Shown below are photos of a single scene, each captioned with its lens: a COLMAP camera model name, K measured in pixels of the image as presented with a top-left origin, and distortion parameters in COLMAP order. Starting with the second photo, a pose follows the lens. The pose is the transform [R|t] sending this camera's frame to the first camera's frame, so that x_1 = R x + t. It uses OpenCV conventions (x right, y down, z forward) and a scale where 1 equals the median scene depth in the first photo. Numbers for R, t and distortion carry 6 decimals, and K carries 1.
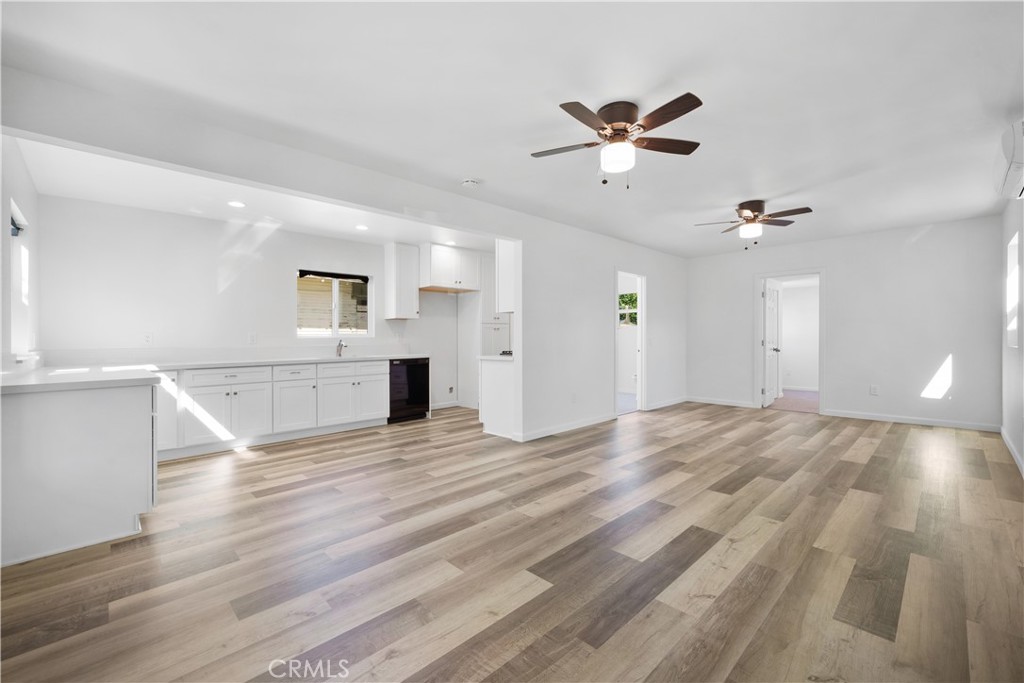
lens RADIAL K [[422.6, 0, 520.1], [0, 422.6, 339.0], [0, 0, 1]] dist [0.003419, 0.000570]
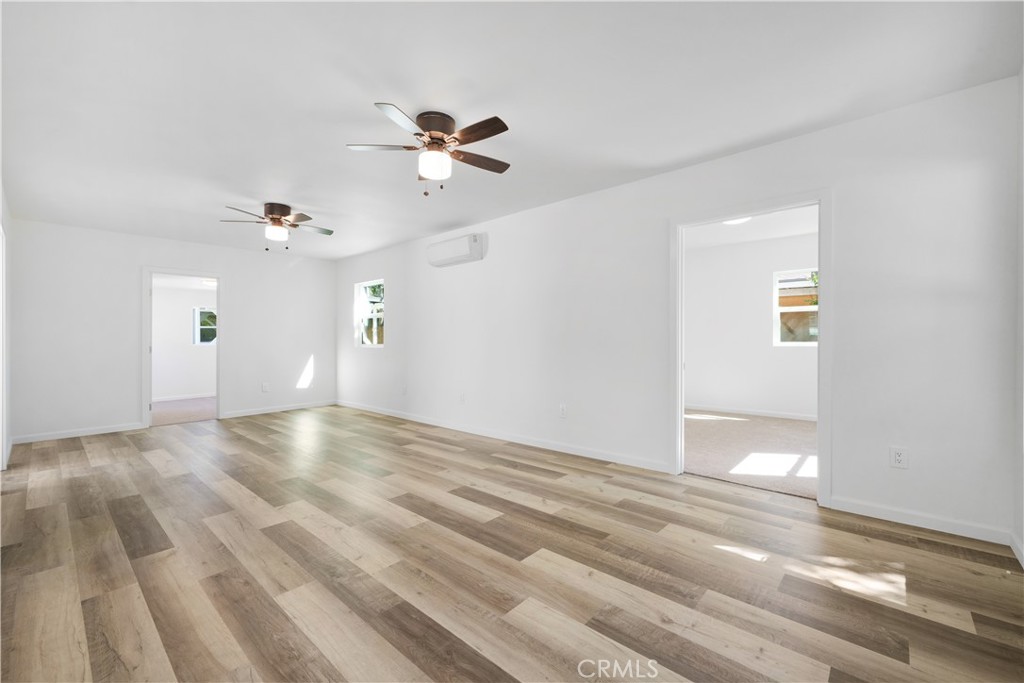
lens RADIAL K [[422.6, 0, 517.7], [0, 422.6, 342.7], [0, 0, 1]] dist [0.003419, 0.000570]
pose [[-0.063616, 0.002498, 0.997971, -0.868375], [0.007444, 0.999970, -0.002029, 0.012871], [-0.997947, 0.007299, -0.063633, 0.913611]]
